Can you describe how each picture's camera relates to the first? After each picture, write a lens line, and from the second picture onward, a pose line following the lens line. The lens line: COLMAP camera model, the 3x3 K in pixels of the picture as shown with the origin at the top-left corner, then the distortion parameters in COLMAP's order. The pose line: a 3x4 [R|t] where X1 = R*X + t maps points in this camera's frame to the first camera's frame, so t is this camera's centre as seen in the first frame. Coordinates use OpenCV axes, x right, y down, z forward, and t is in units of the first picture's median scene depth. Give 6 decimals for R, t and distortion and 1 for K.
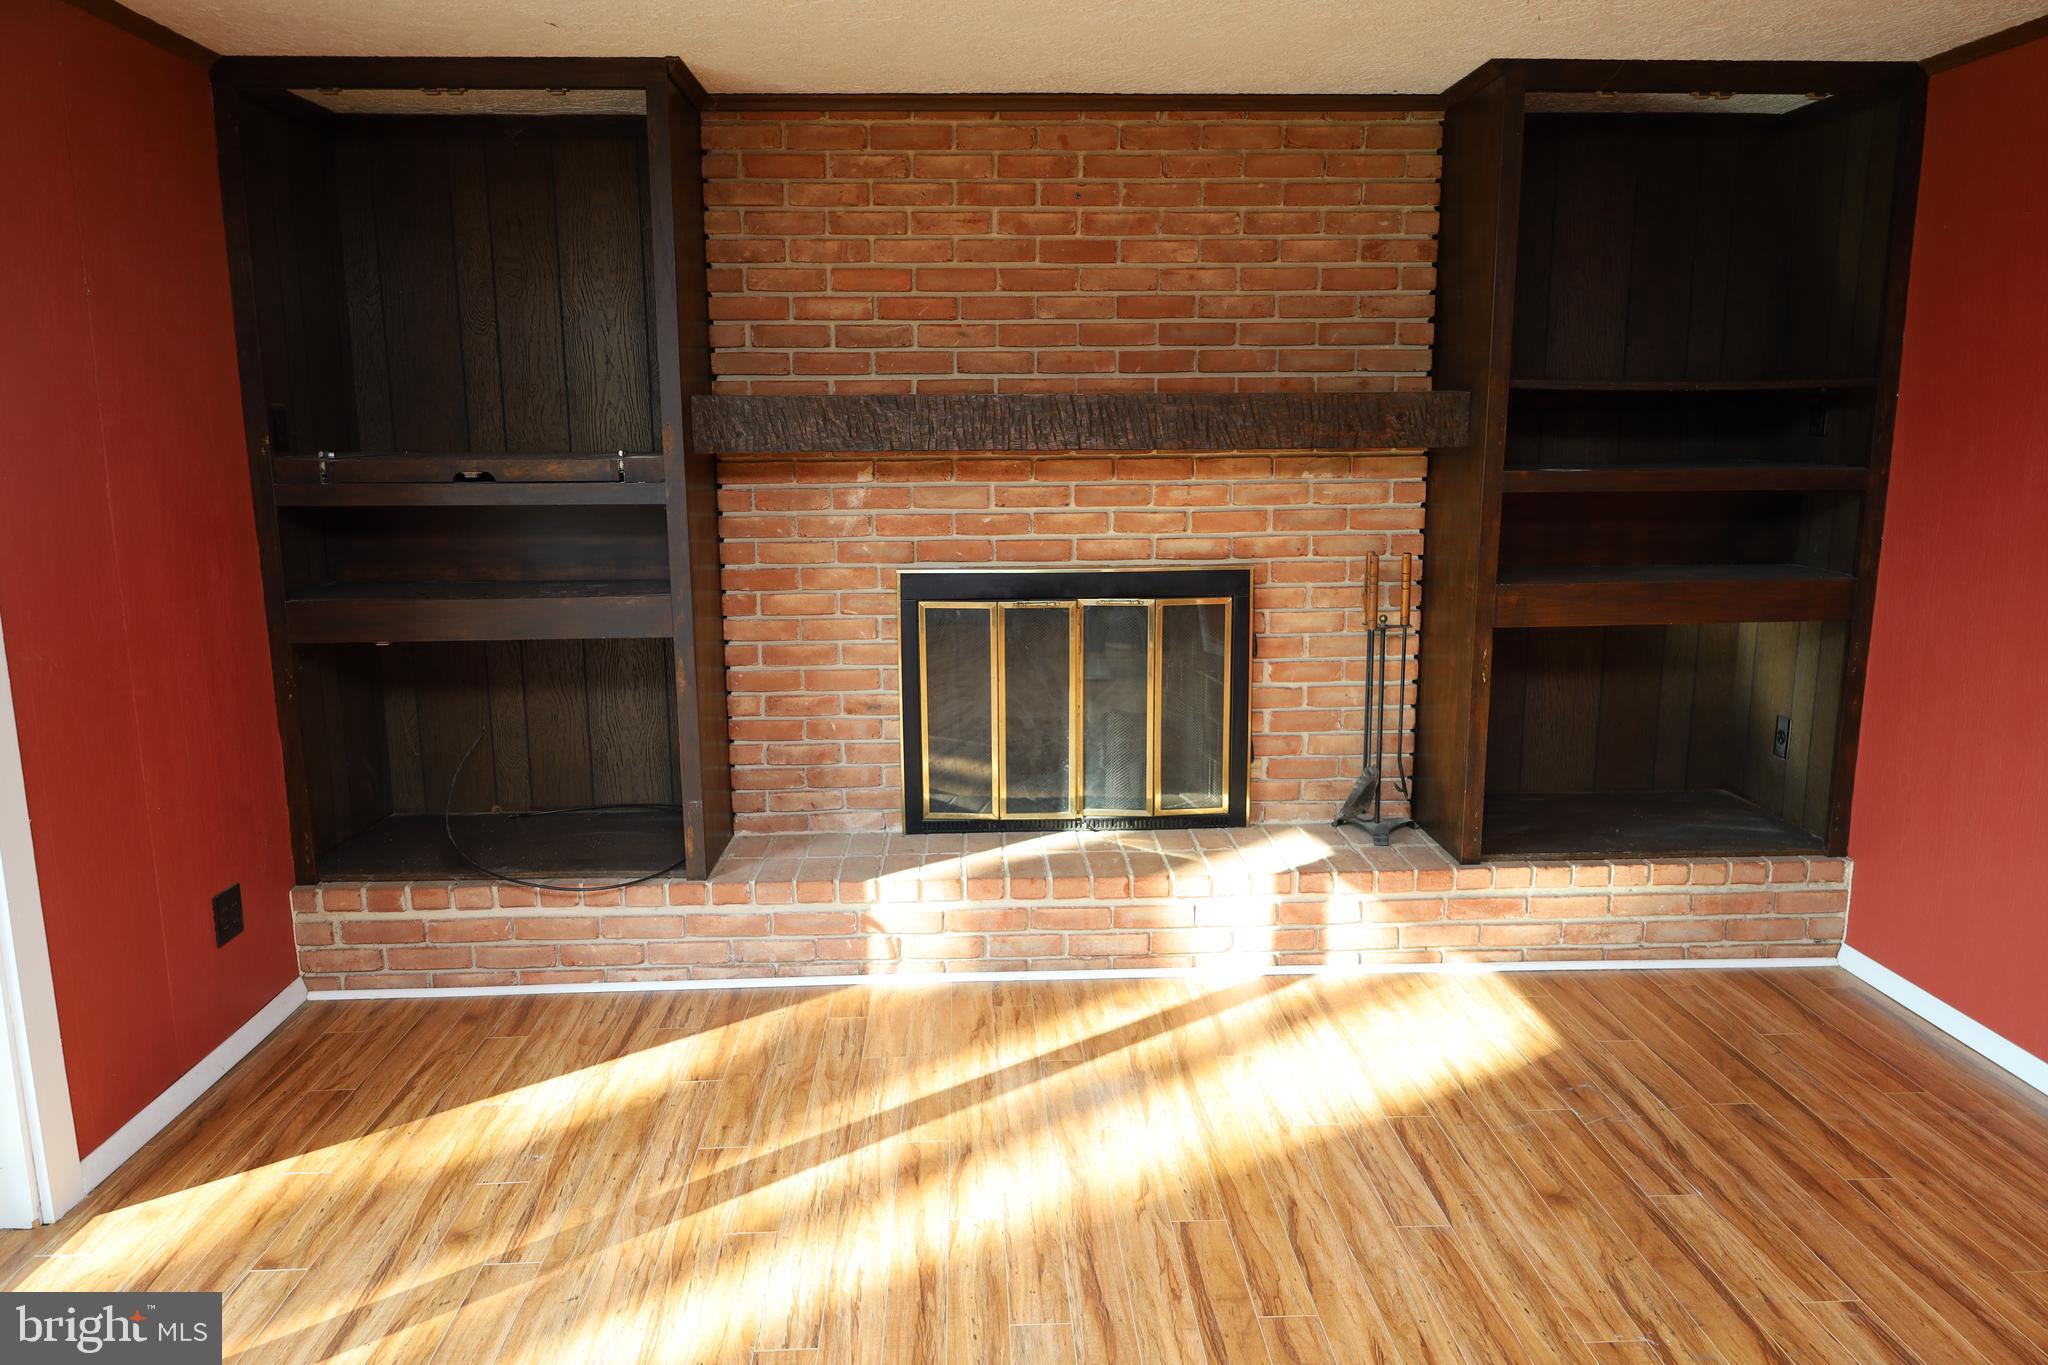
lens RADIAL K [[1410.2, 0, 1032.8], [0, 1410.2, 689.7], [0, 0, 1]] dist [-0.008286, 0.001791]
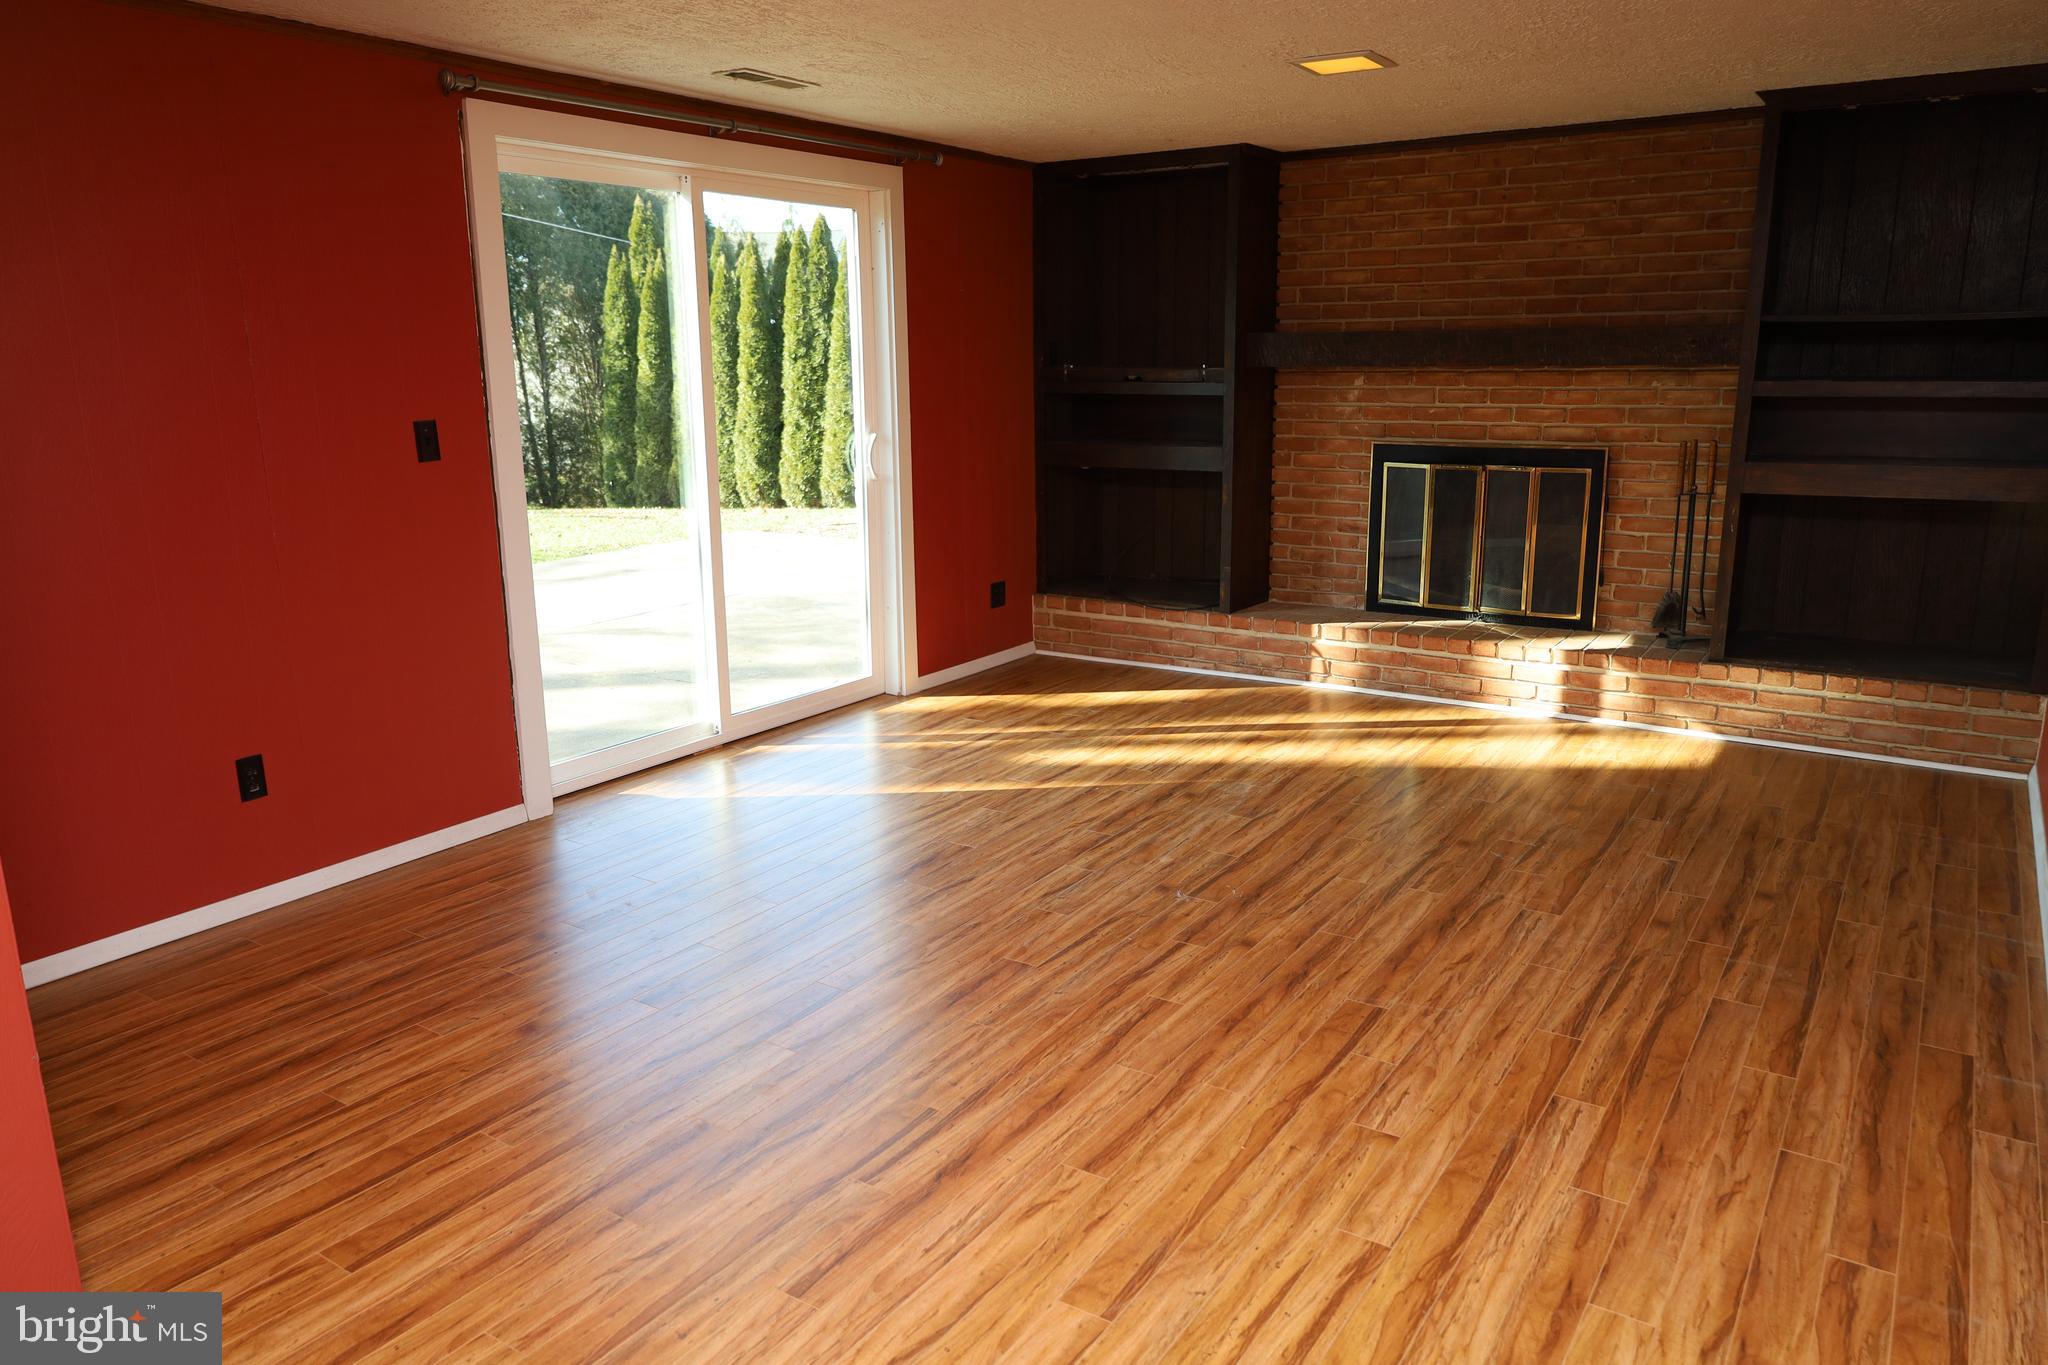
lens RADIAL K [[1410.2, 0, 1032.8], [0, 1410.2, 689.7], [0, 0, 1]] dist [-0.008286, 0.001791]
pose [[0.806117, 0.134352, -0.576303, 0.571557], [-0.103221, 0.990880, 0.086618, 0.098918], [0.582684, -0.010338, 0.812633, -0.542646]]
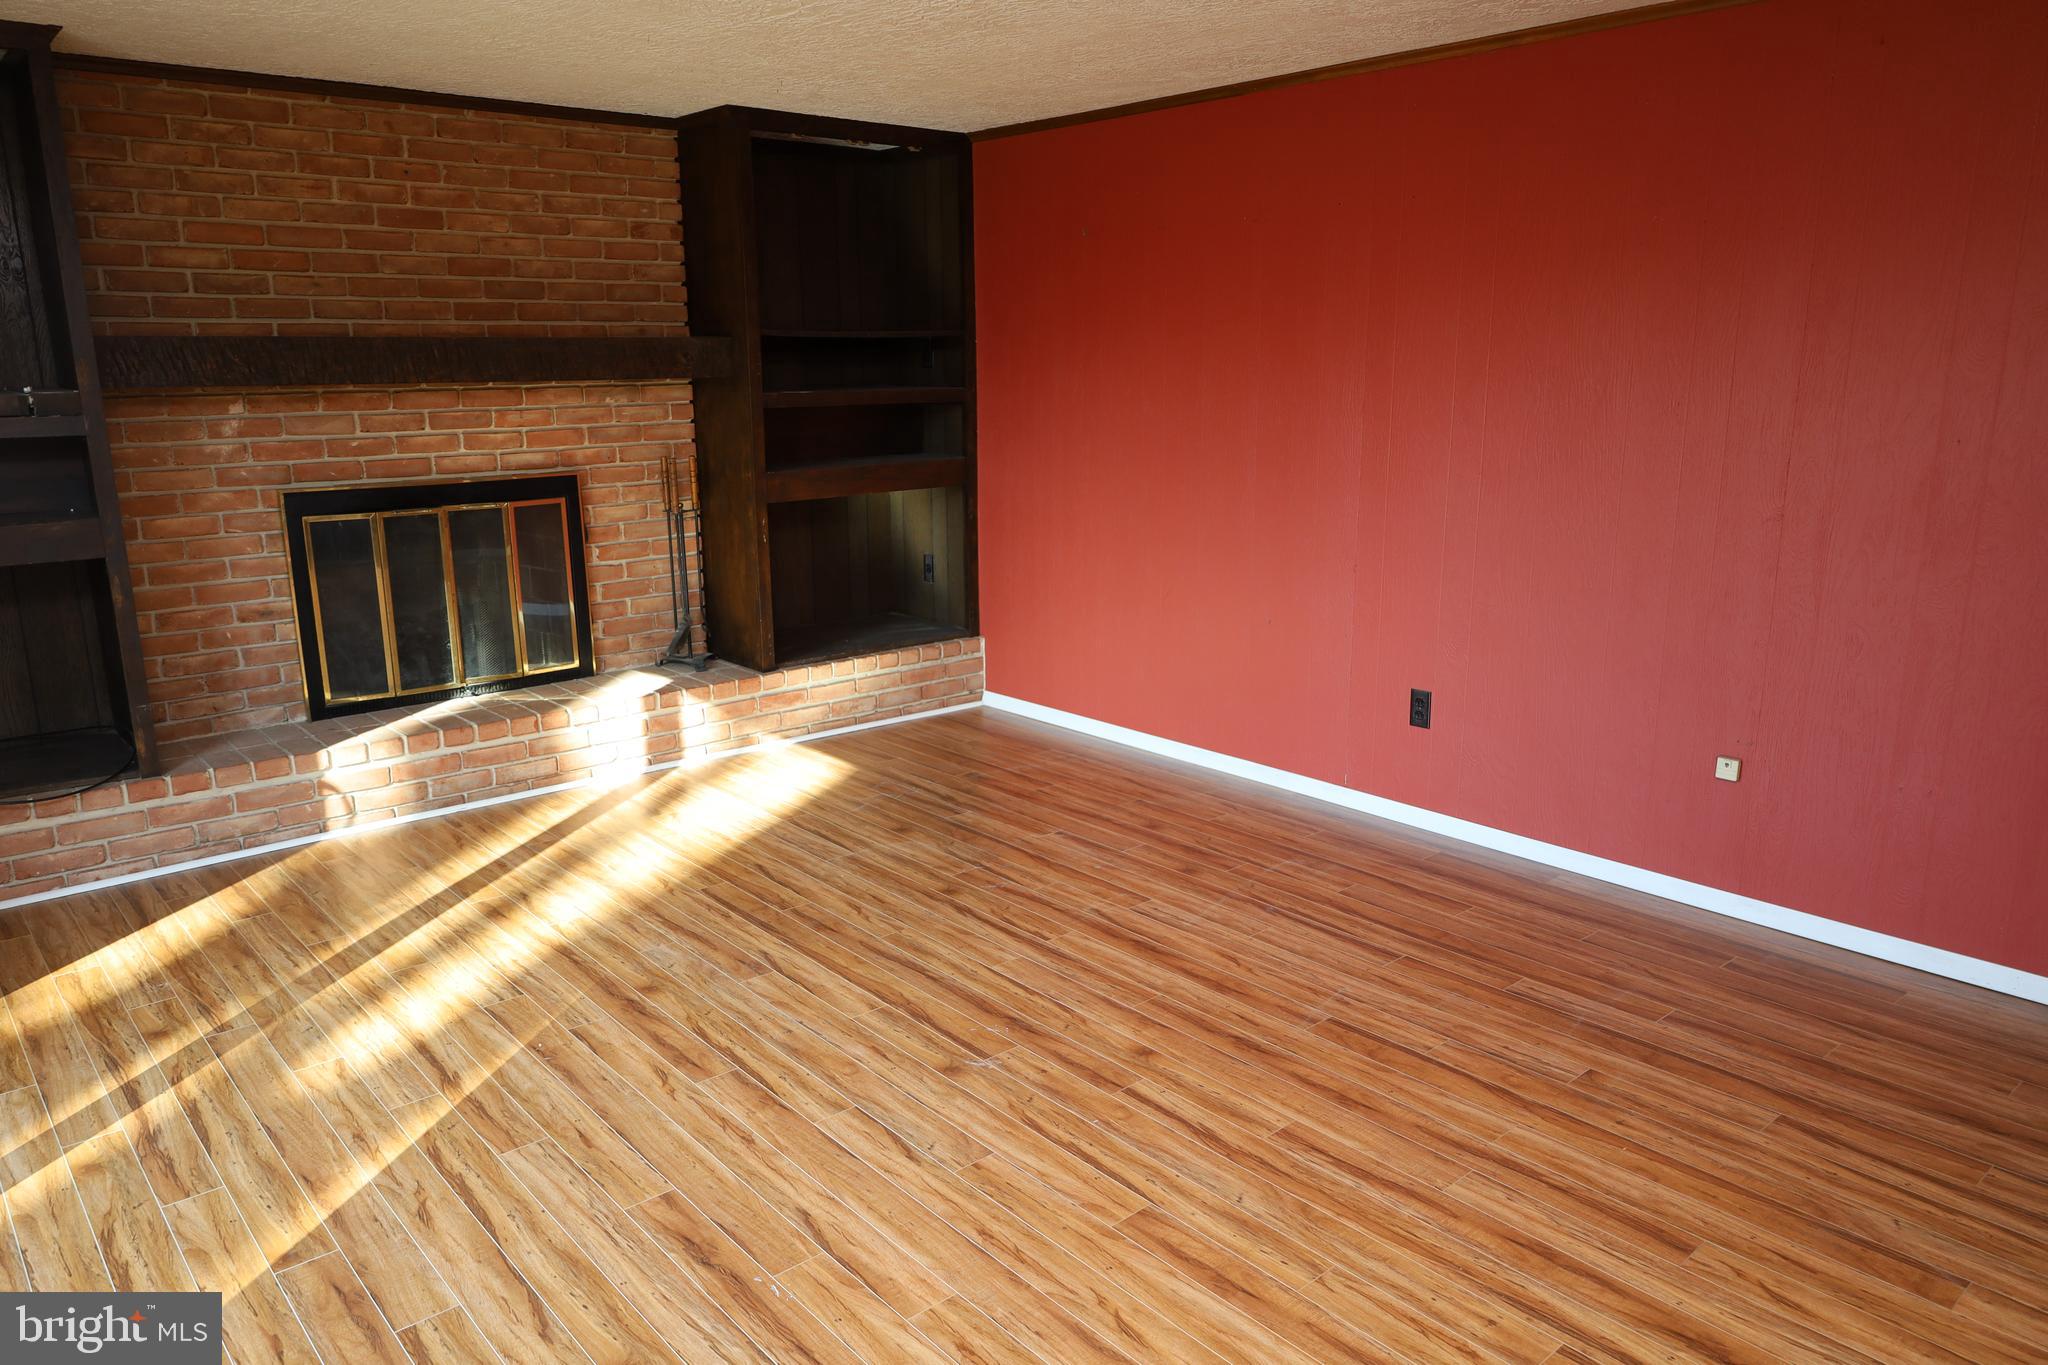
lens RADIAL K [[1400.5, 0, 1028.8], [0, 1400.5, 687.8], [0, 0, 1]] dist [-0.002959, -0.001731]
pose [[0.782928, -0.142475, 0.605578, -0.342722], [0.118917, 0.989747, 0.079116, 0.058784], [-0.610641, 0.010072, 0.791843, -0.282419]]
